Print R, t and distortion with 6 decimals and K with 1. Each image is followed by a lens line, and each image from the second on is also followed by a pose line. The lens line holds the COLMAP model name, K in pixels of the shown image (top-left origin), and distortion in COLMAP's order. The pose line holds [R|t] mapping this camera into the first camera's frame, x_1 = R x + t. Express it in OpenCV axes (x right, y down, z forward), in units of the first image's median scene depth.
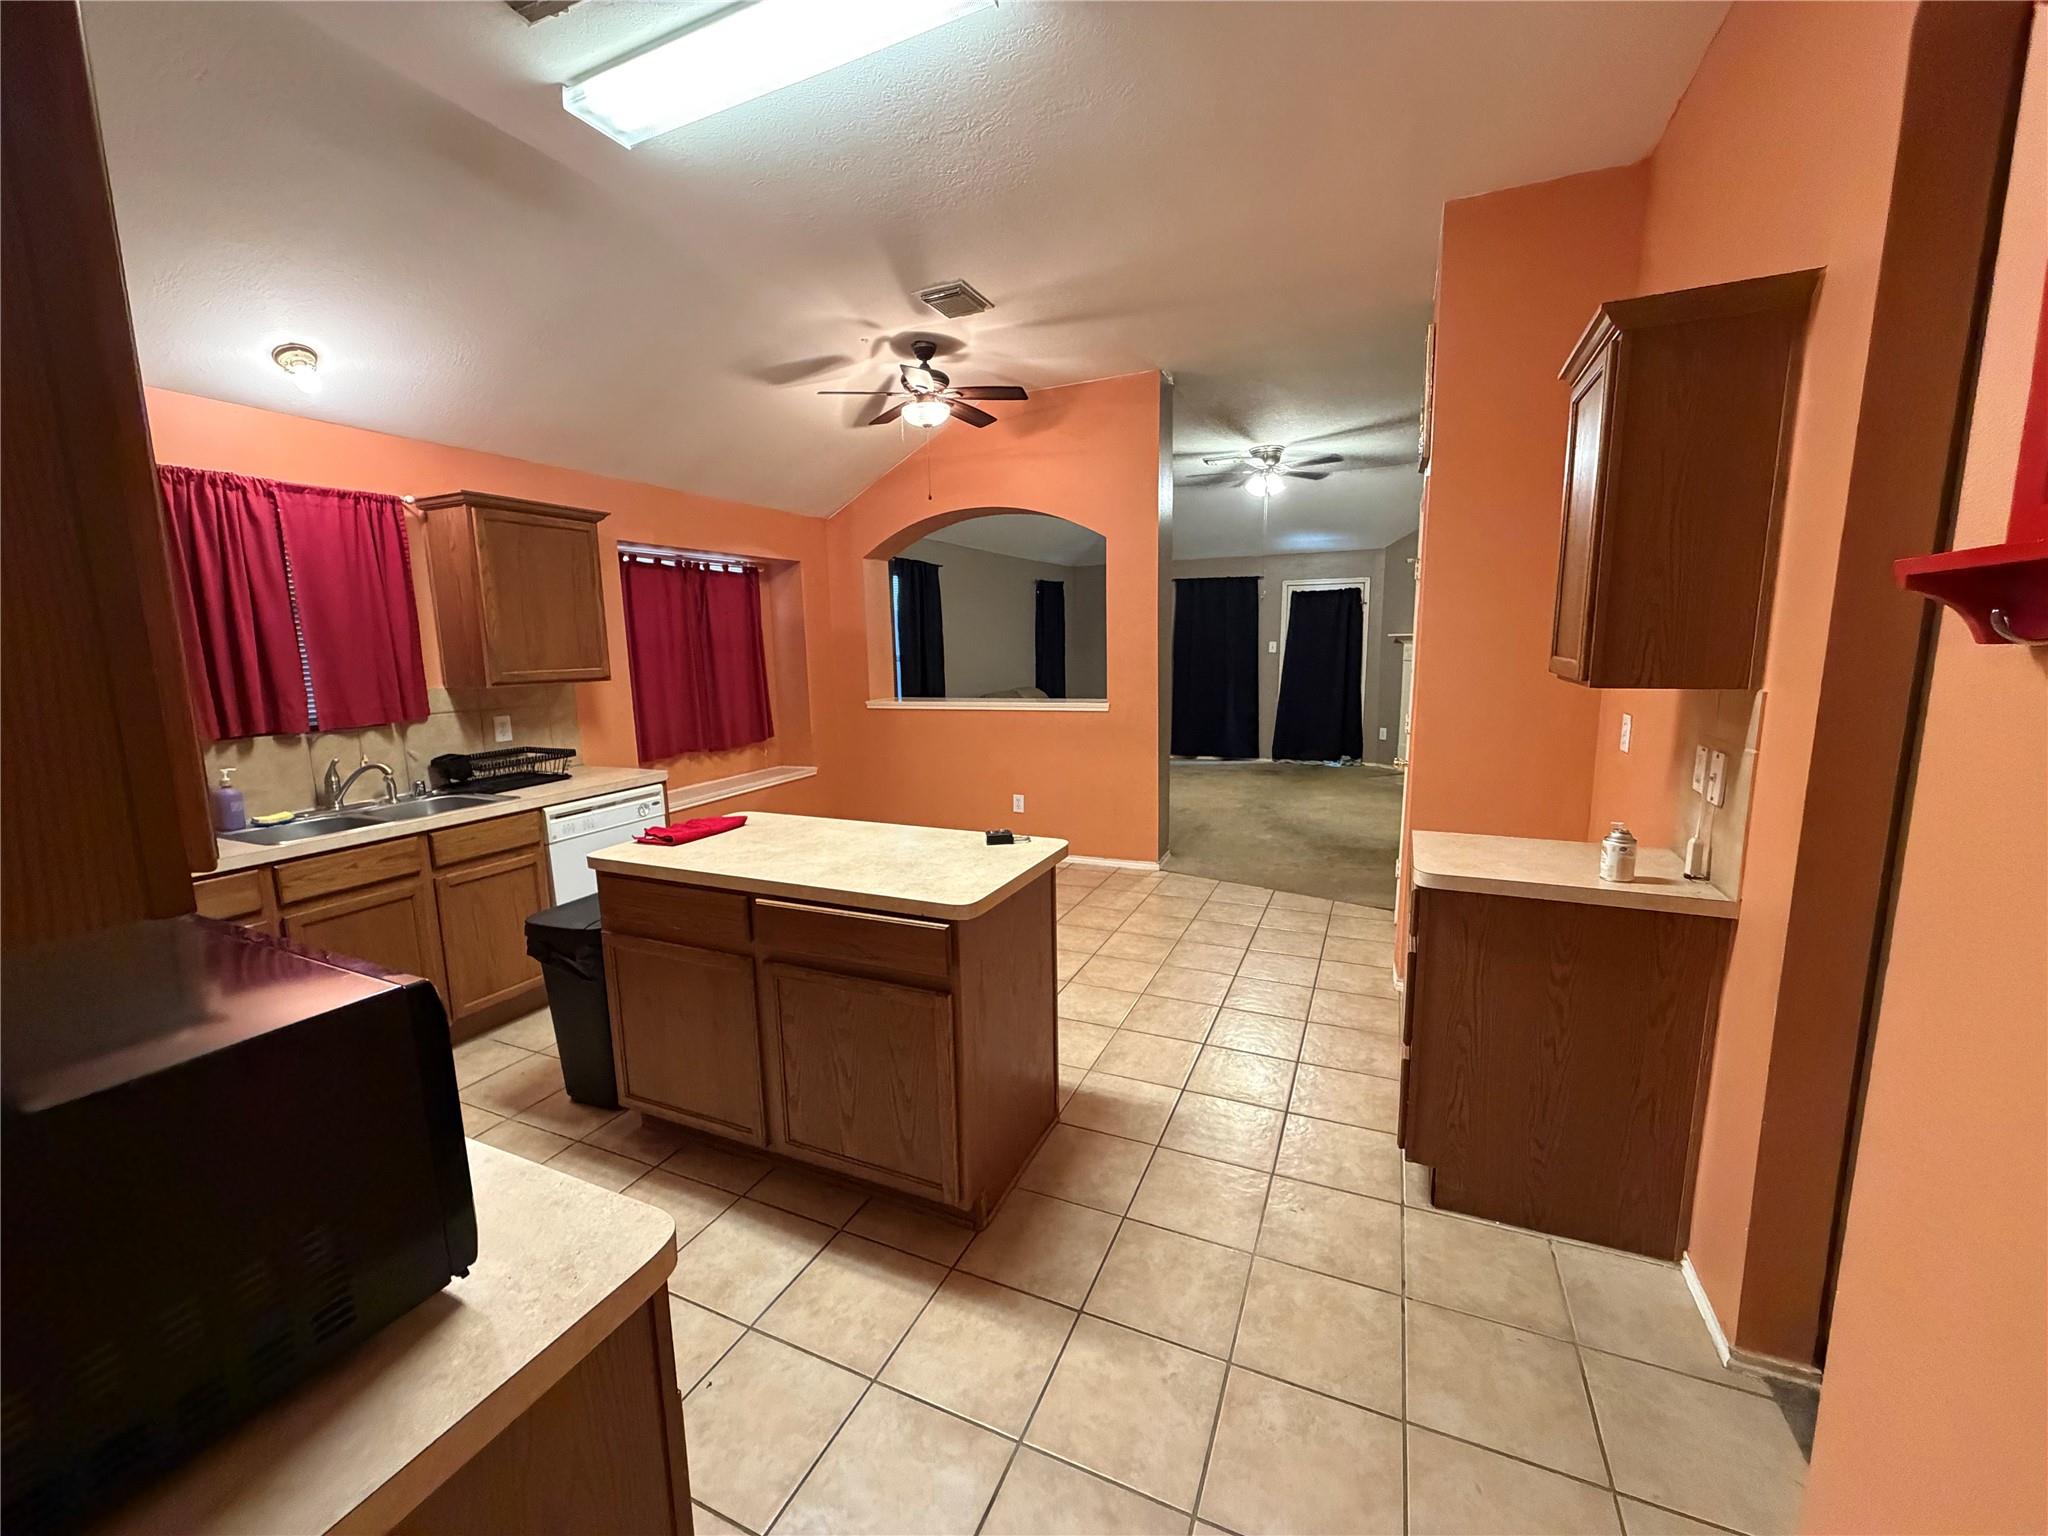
lens RADIAL K [[811.9, 0, 1014.6], [0, 811.9, 770.5], [0, 0, 1]] dist [0.000416, -0.000140]
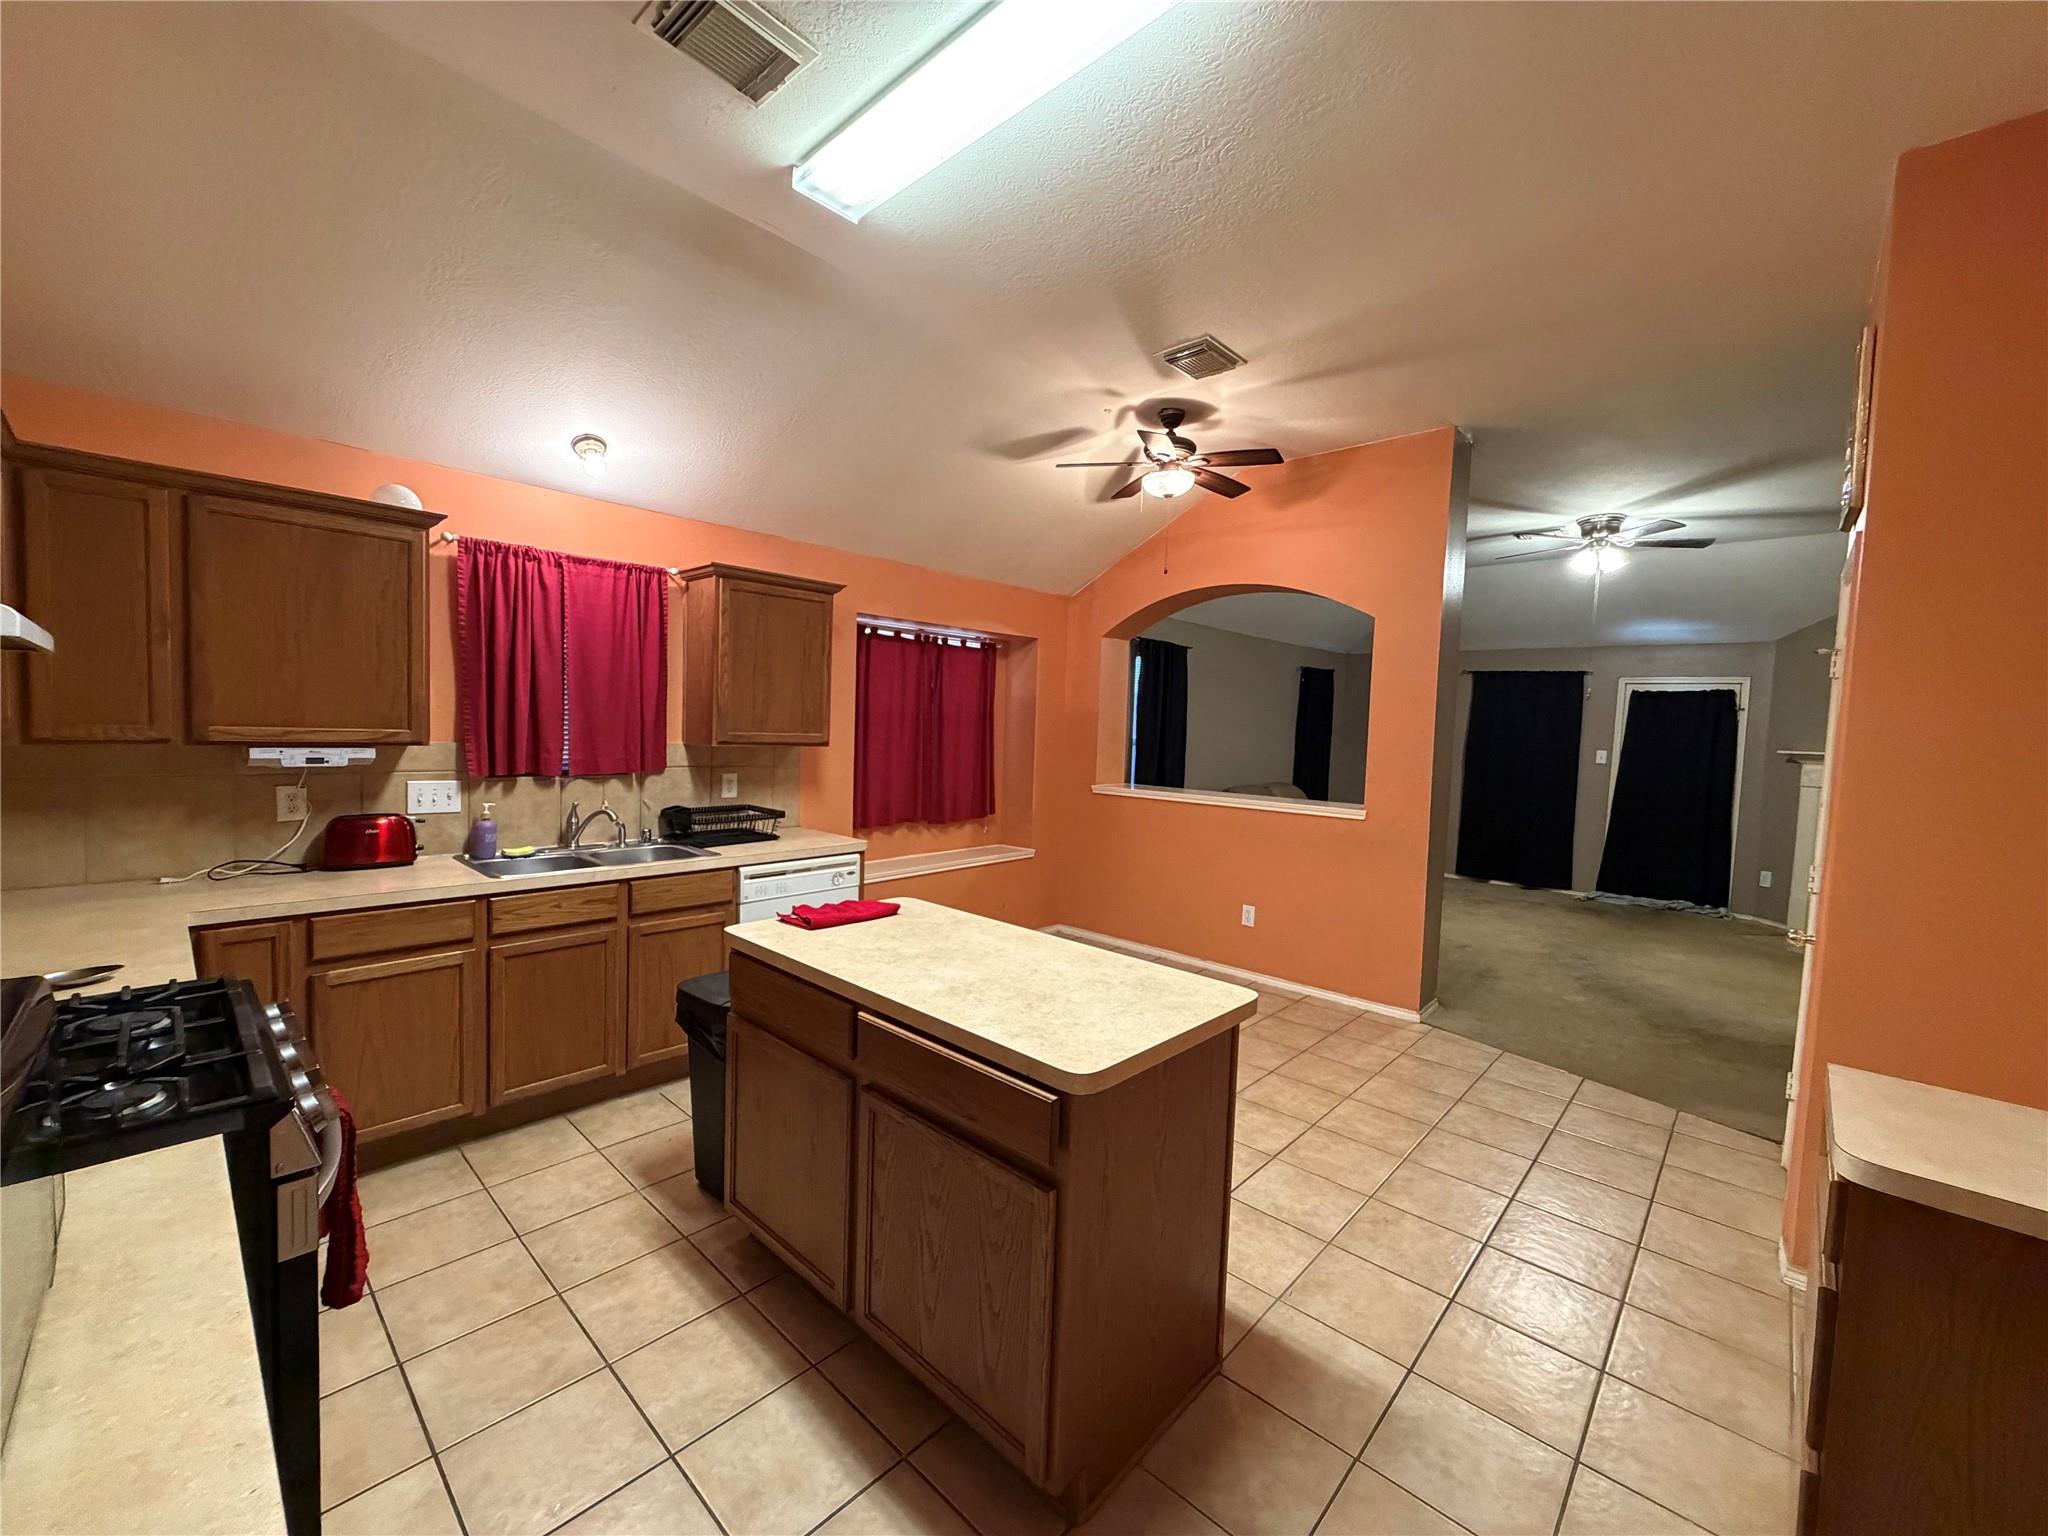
lens RADIAL K [[816.6, 0, 1016.7], [0, 816.6, 770.0], [0, 0, 1]] dist [0.000862, -0.000064]
pose [[0.946973, 0.072686, -0.312982, 0.048086], [-0.104073, 0.990952, -0.084751, -0.020624], [0.303990, 0.112830, 0.945970, 0.115120]]
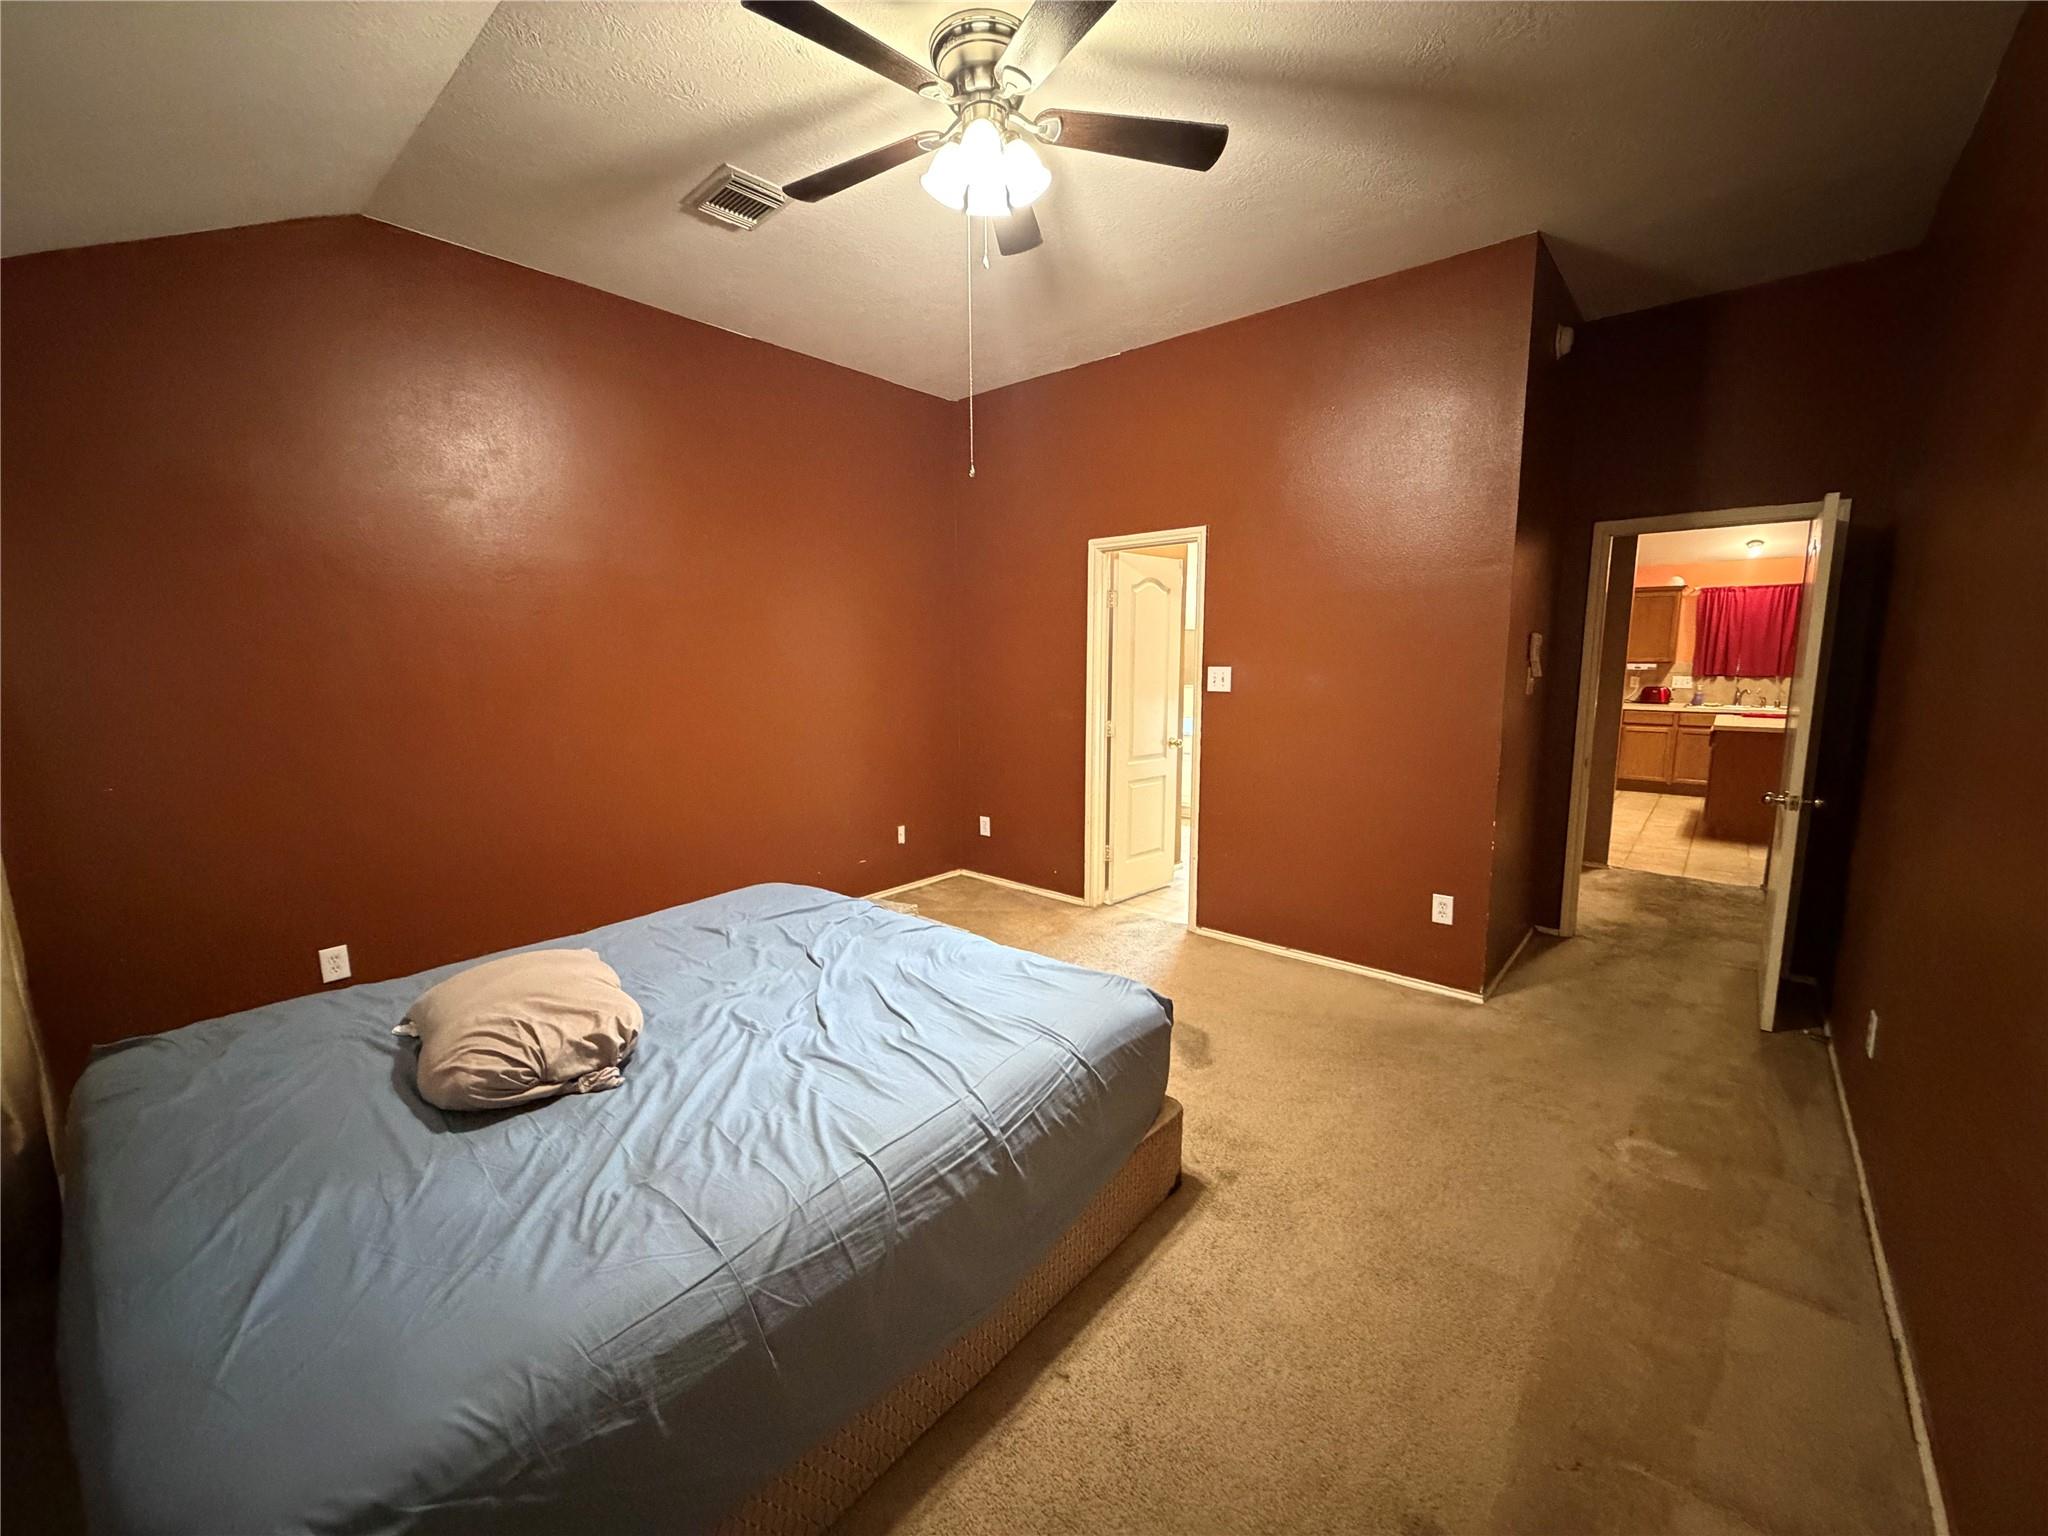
lens RADIAL K [[816.6, 0, 1016.7], [0, 816.6, 770.0], [0, 0, 1]] dist [0.000862, -0.000064]
pose [[-0.281425, 0.161230, -0.945941, 1.992149], [-0.139167, 0.968503, 0.206479, 0.022520], [0.949438, 0.189752, -0.250123, -0.444100]]
